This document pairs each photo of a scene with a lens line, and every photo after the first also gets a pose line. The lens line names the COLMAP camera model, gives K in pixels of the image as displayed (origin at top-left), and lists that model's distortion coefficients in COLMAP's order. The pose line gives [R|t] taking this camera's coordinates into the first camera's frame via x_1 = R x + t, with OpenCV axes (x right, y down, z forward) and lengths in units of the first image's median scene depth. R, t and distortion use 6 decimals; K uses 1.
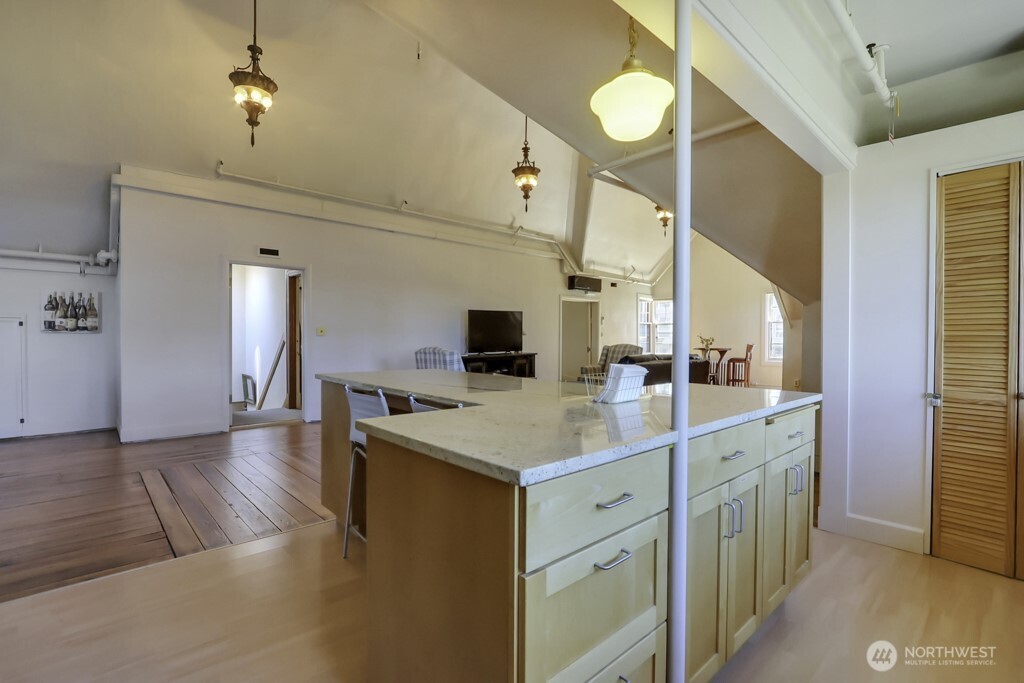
lens RADIAL K [[470.4, 0, 508.6], [0, 470.4, 340.3], [0, 0, 1]] dist [-0.016286, 0.003425]
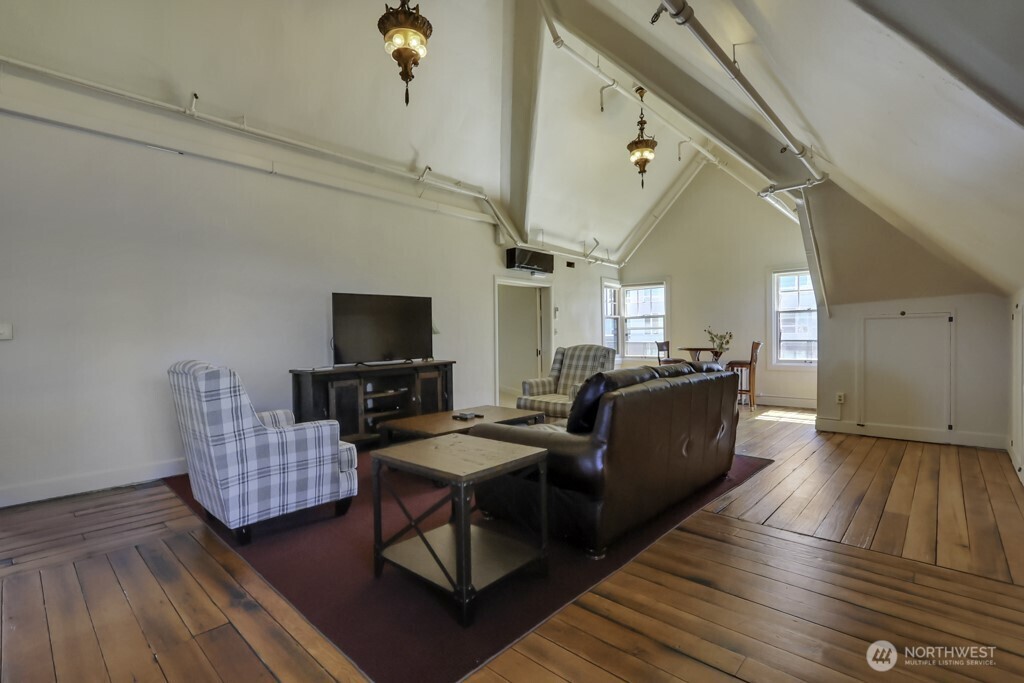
lens RADIAL K [[470.4, 0, 512.1], [0, 470.4, 341.2], [0, 0, 1]] dist [-0.016286, 0.003425]
pose [[0.995589, -0.017639, 0.092146, 0.069985], [0.017636, 0.999844, 0.000849, 0.000364], [-0.092147, 0.000780, 0.995745, 0.307356]]
